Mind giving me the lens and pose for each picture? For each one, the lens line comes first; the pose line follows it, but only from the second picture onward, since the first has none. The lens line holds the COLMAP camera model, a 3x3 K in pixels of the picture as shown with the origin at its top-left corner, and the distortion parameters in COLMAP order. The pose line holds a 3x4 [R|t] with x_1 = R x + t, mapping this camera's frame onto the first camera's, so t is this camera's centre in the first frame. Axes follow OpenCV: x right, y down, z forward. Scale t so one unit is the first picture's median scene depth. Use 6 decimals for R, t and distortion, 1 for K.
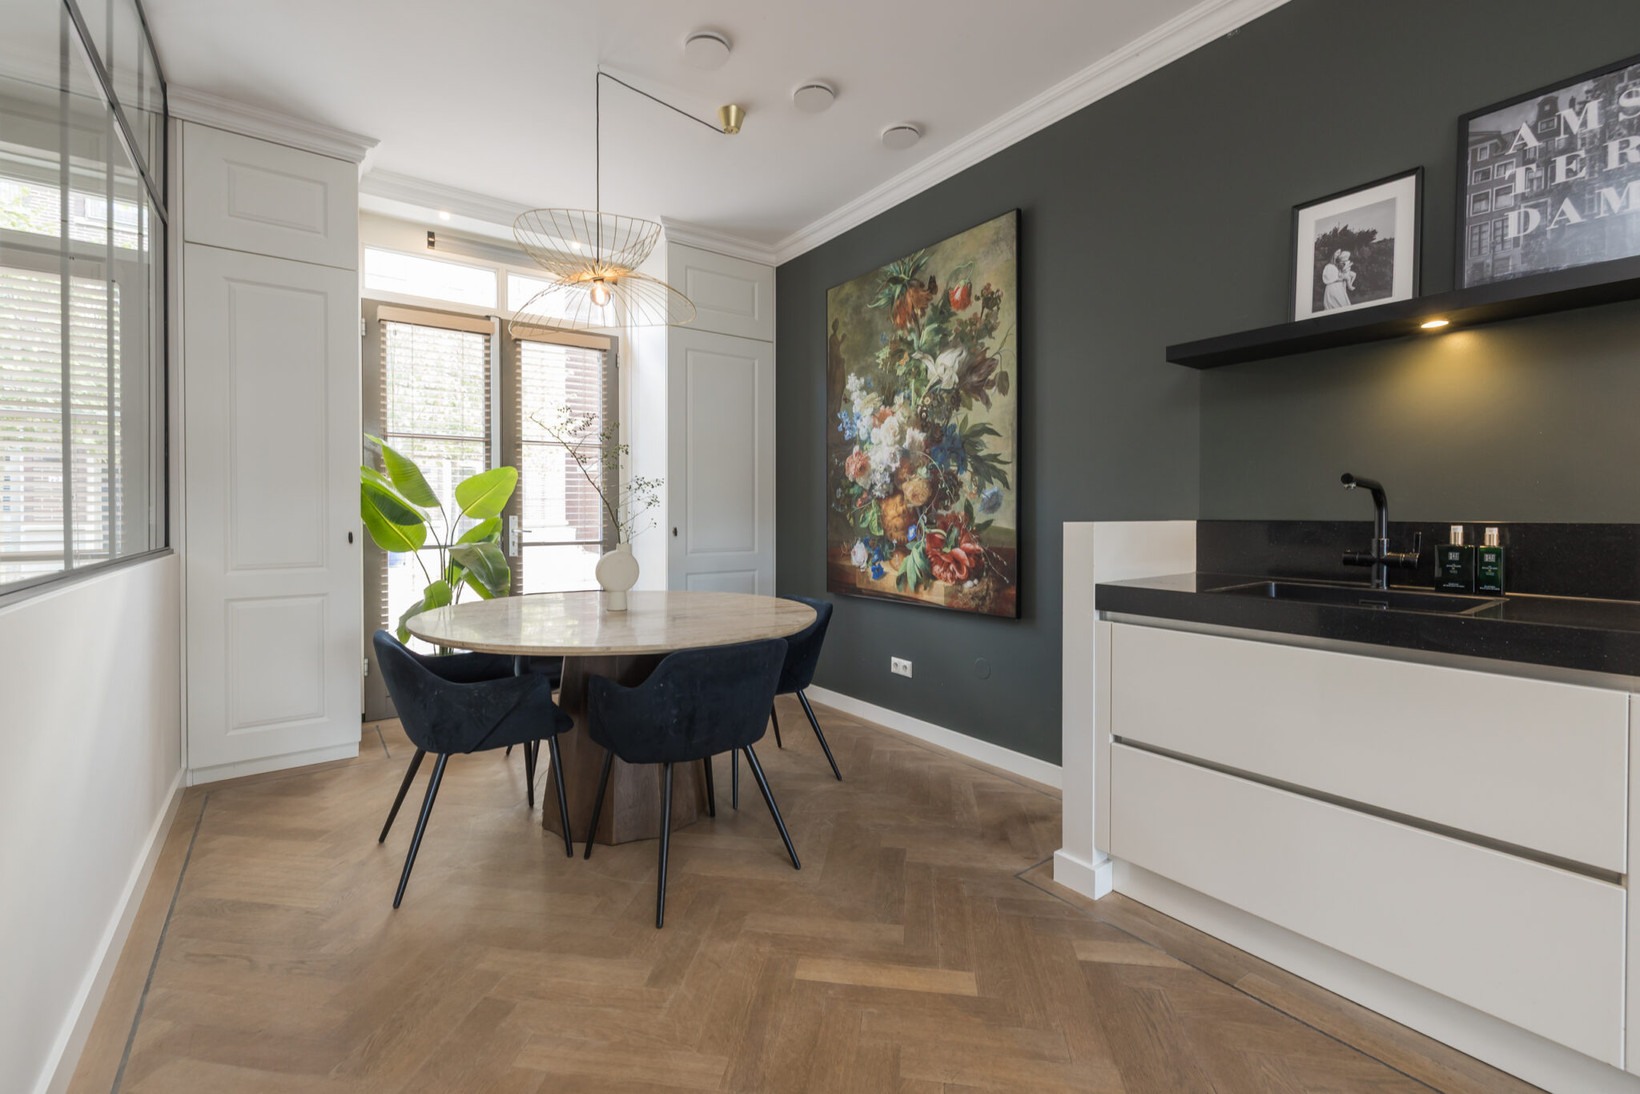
lens RADIAL K [[691.2, 0, 809.8], [0, 691.2, 517.5], [0, 0, 1]] dist [-0.000916, -0.000439]
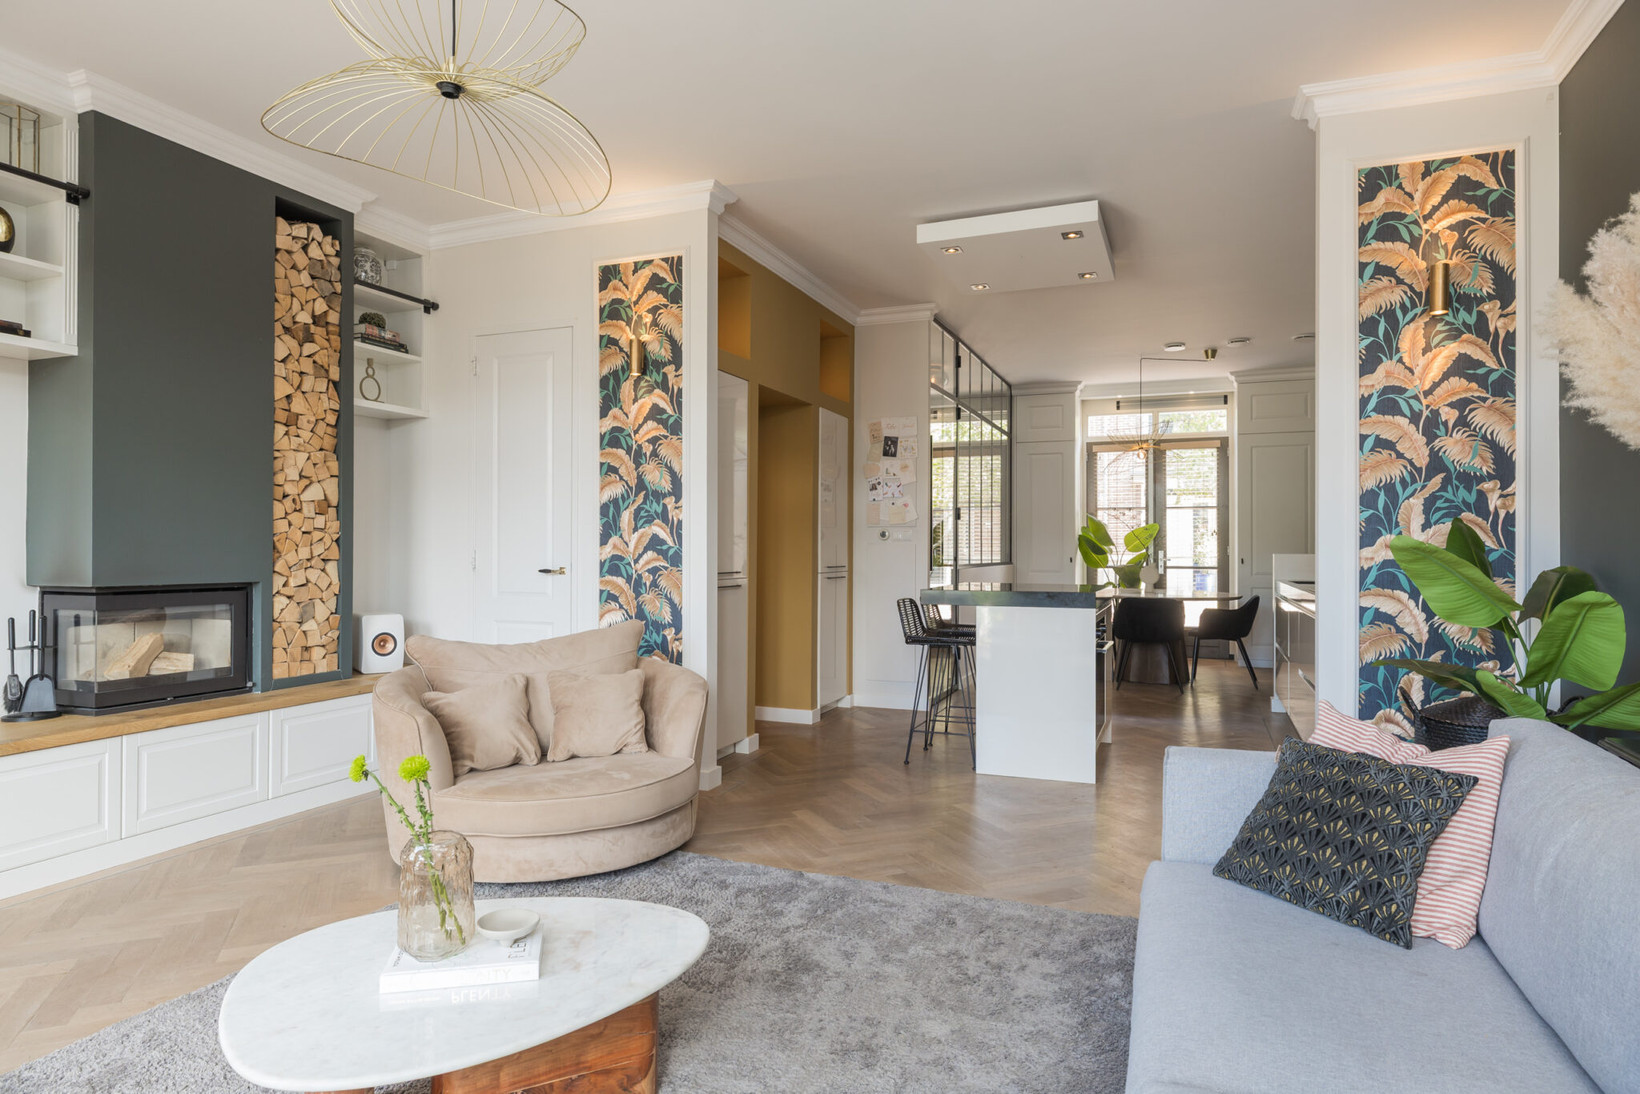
lens RADIAL K [[943.5, 0, 854.1], [0, 943.5, 545.4], [0, 0, 1]] dist [0.002666, -0.001937]
pose [[0.558247, -0.000076, -0.829675, 1.418880], [-0.008890, 0.999942, -0.006074, 0.006993], [0.829627, 0.010767, 0.558214, -1.237048]]
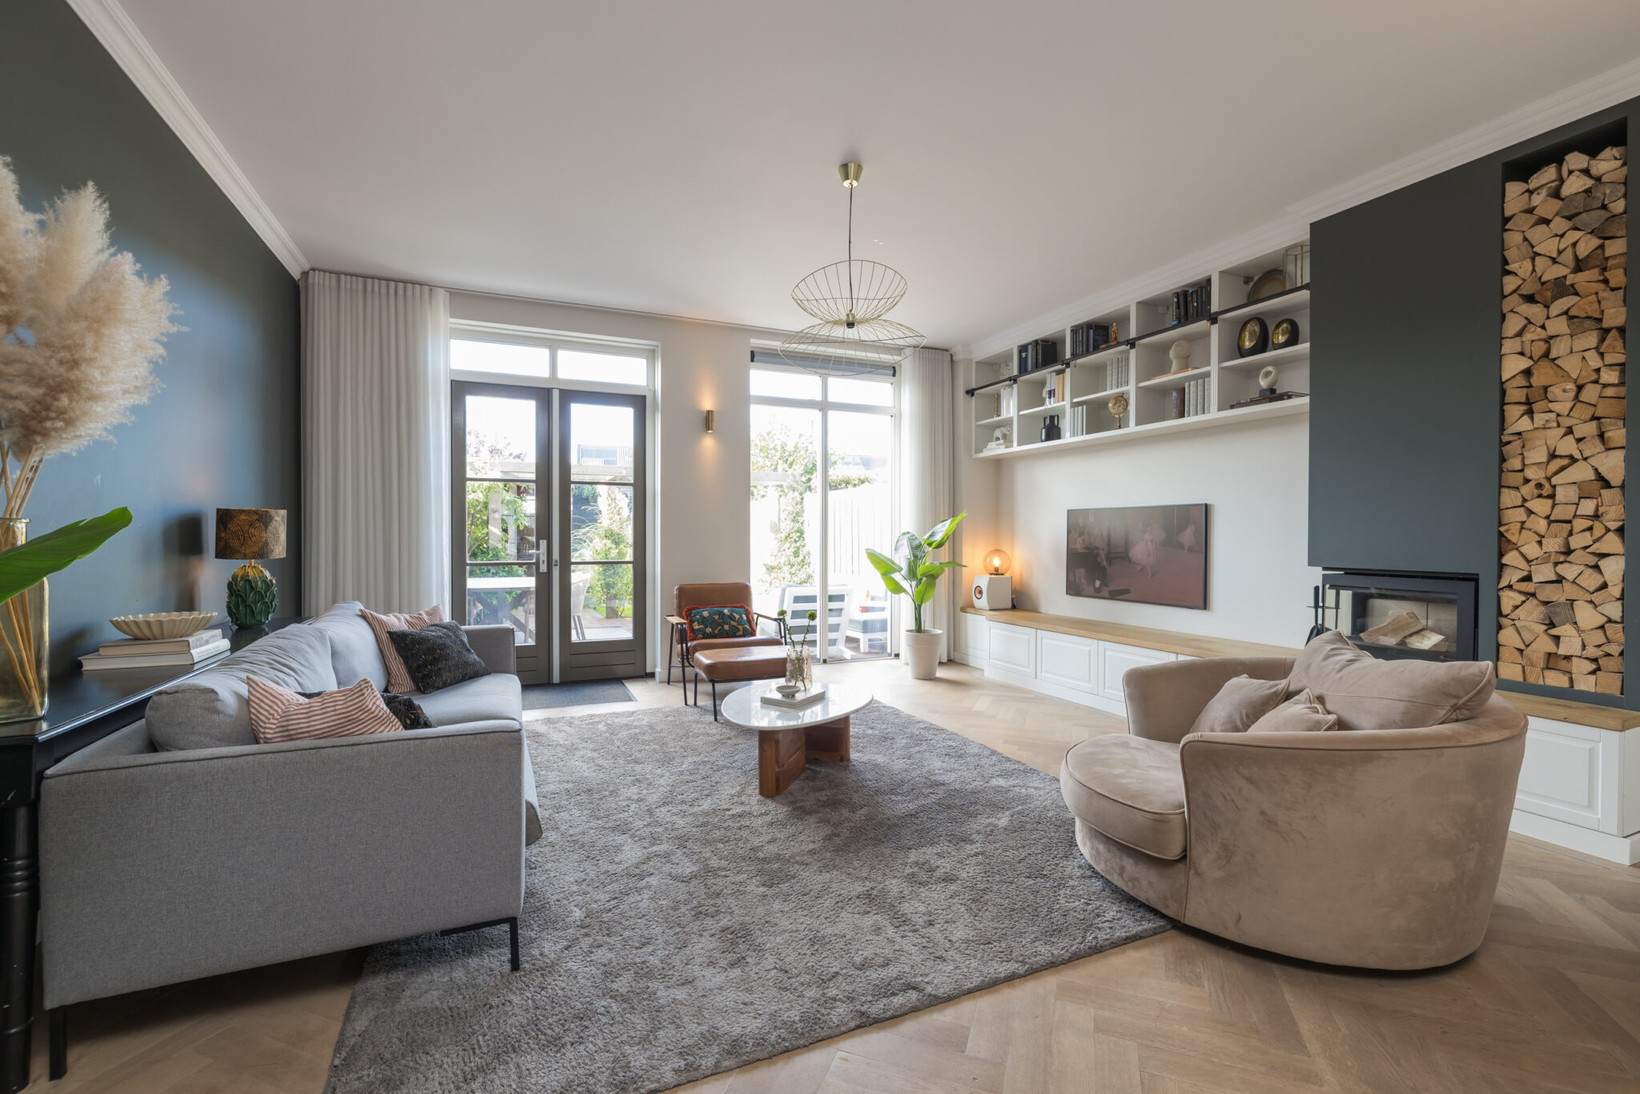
lens RADIAL K [[689.4, 0, 812.7], [0, 689.4, 542.1], [0, 0, 1]] dist [-0.002192, -0.000189]
pose [[-0.977159, -0.004015, 0.212471, 0.632006], [-0.000673, 0.999875, 0.015798, 0.000837], [-0.212507, 0.015294, -0.977040, -0.188827]]
